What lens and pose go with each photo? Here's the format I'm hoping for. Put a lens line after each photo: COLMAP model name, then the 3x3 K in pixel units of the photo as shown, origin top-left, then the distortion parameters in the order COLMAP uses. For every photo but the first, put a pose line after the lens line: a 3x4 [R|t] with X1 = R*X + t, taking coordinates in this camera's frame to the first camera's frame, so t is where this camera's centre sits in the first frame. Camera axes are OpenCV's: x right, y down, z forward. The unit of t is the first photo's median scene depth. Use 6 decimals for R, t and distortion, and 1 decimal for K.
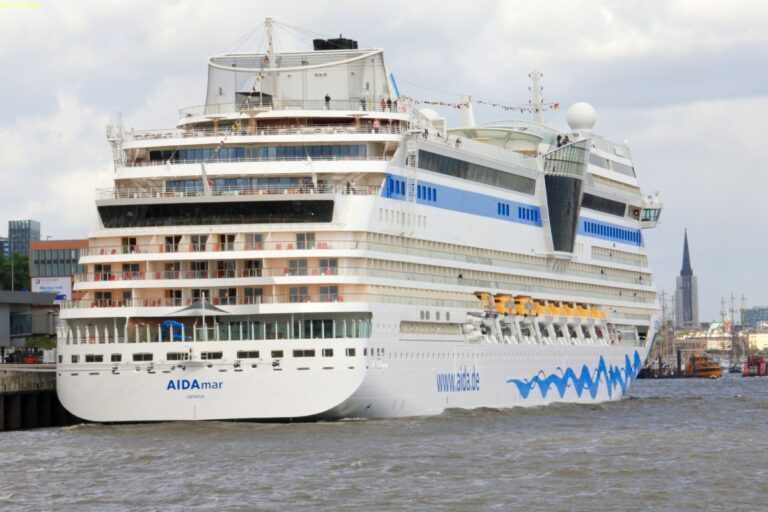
lens RADIAL K [[4409.5, 0, 418.4], [0, 4409.5, 259.0], [0, 0, 1]] dist [2.472251, 0.000000]
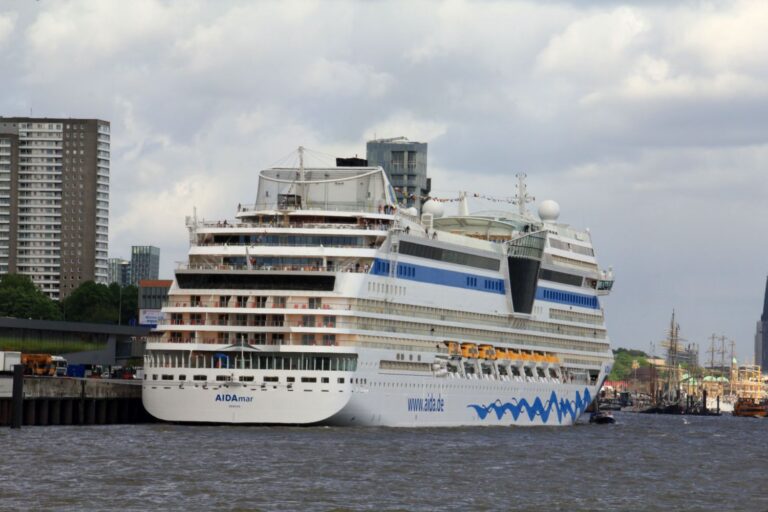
lens RADIAL K [[3878.0, 0, 384.0], [0, 3878.0, 258.0], [0, 0, 1]] dist [2.756838, 0.000000]
pose [[0.998748, 0.042673, -0.026099, 0.027866], [-0.042928, 0.999035, -0.009259, -0.007436], [0.025678, 0.010368, 0.999616, -0.262888]]
